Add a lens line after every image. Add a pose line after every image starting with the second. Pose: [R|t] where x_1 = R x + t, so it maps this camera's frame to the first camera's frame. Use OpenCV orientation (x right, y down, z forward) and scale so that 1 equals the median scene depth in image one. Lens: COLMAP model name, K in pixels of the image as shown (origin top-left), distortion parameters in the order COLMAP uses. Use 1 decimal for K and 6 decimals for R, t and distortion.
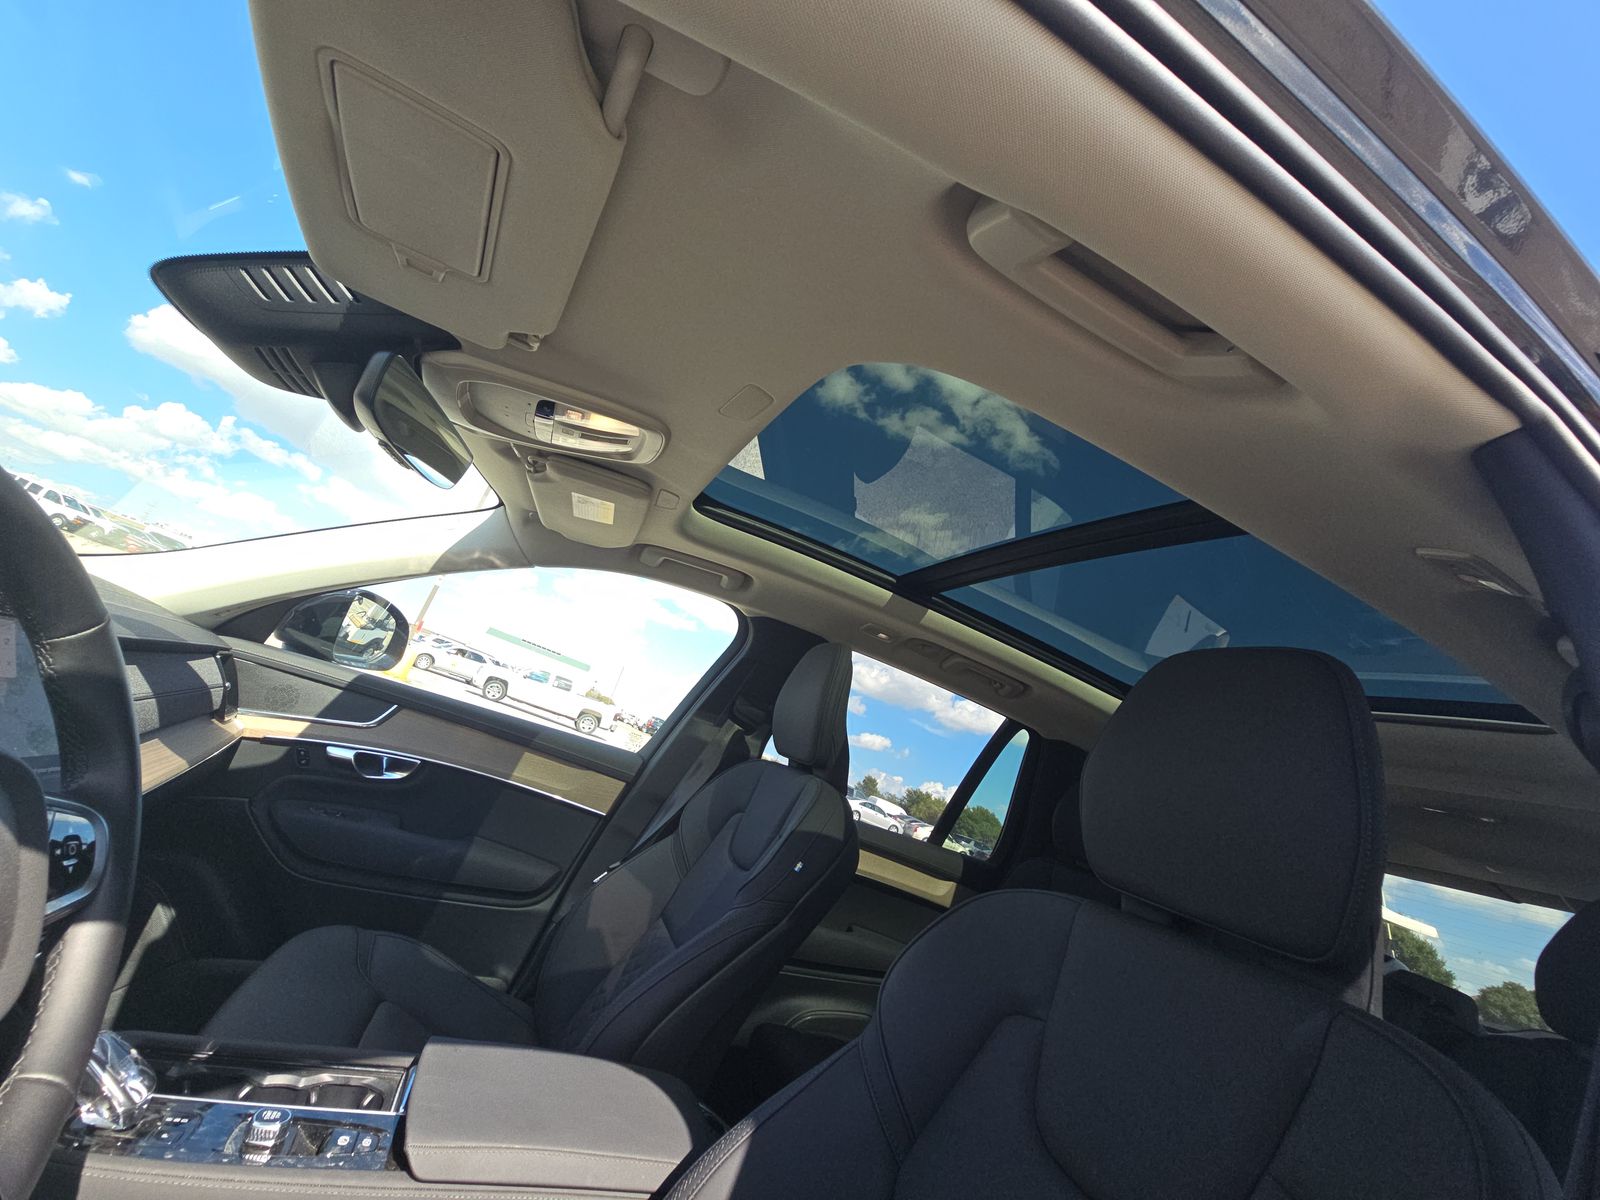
lens RADIAL K [[652.8, 0, 800.0], [0, 652.8, 603.0], [0, 0, 1]] dist [0.000572, -0.005630]
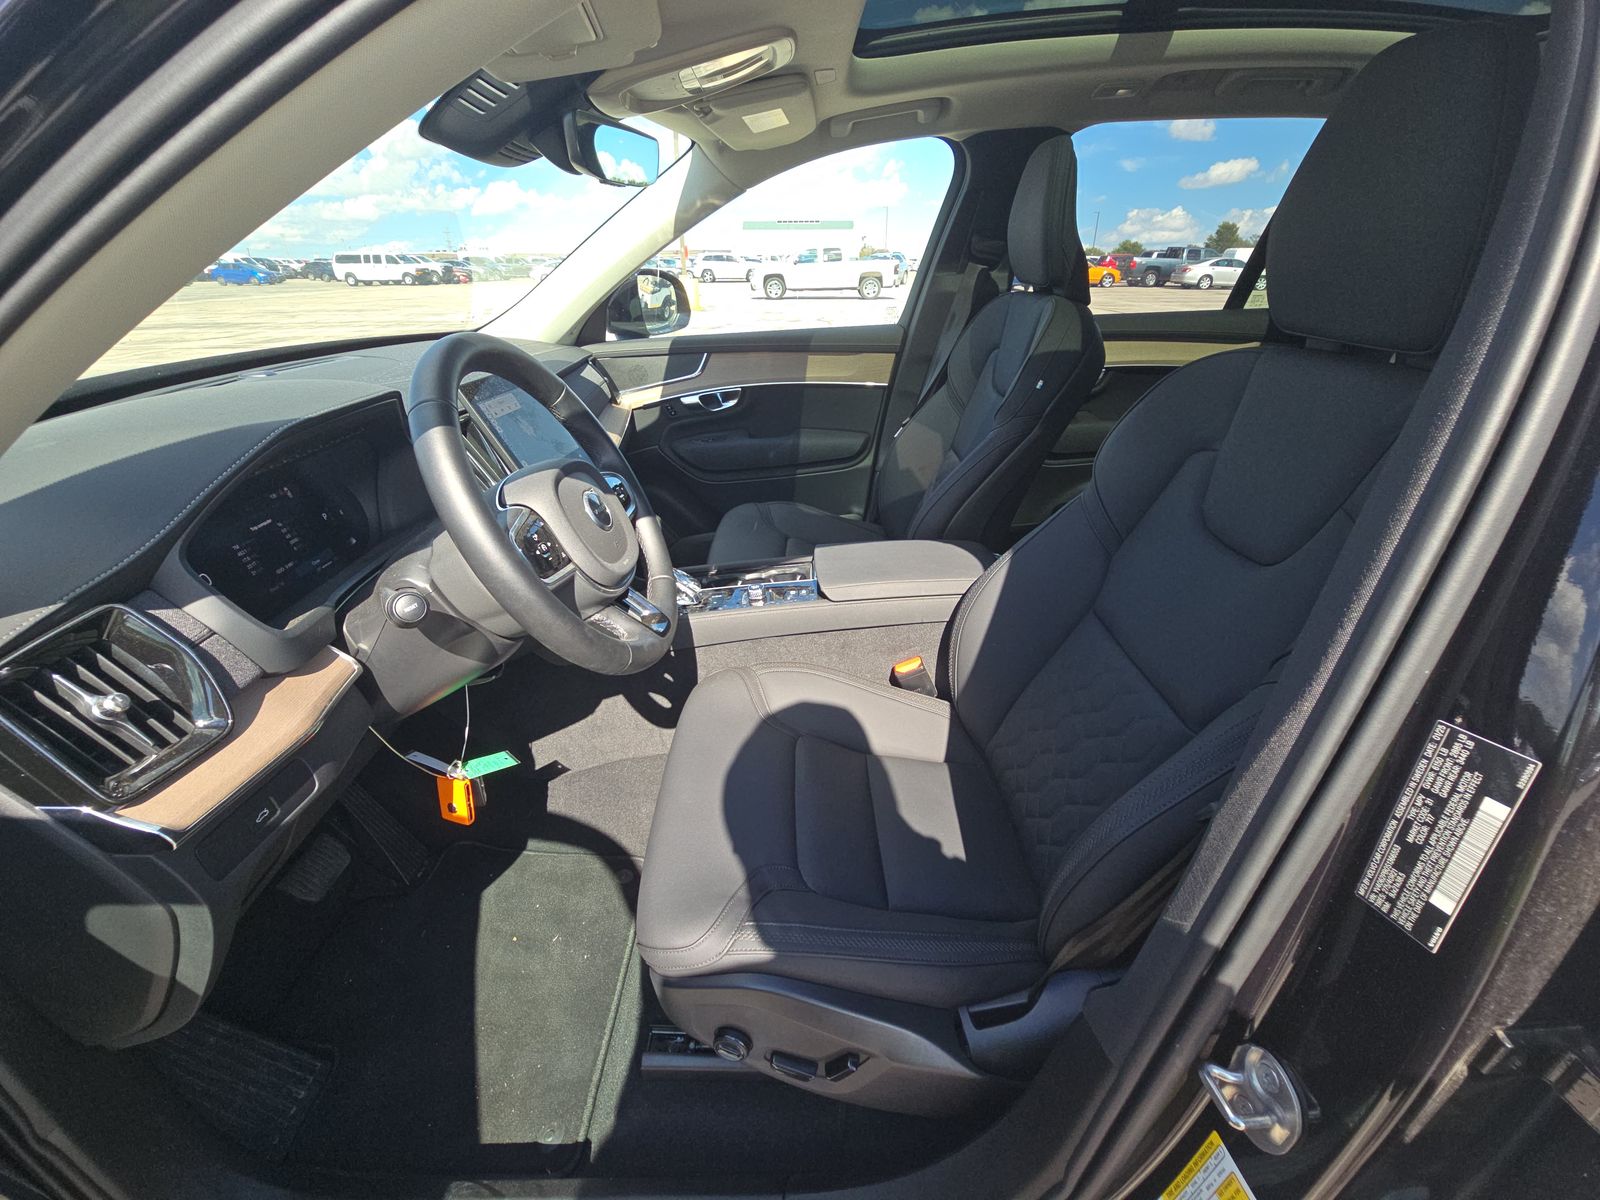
lens RADIAL K [[652.8, 0, 796.2], [0, 652.8, 606.6], [0, 0, 1]] dist [0.000572, -0.005630]
pose [[0.857697, -0.118140, -0.500399, 0.117072], [0.405657, 0.753471, 0.517420, -0.060097], [0.315908, -0.646780, 0.694174, -0.158481]]
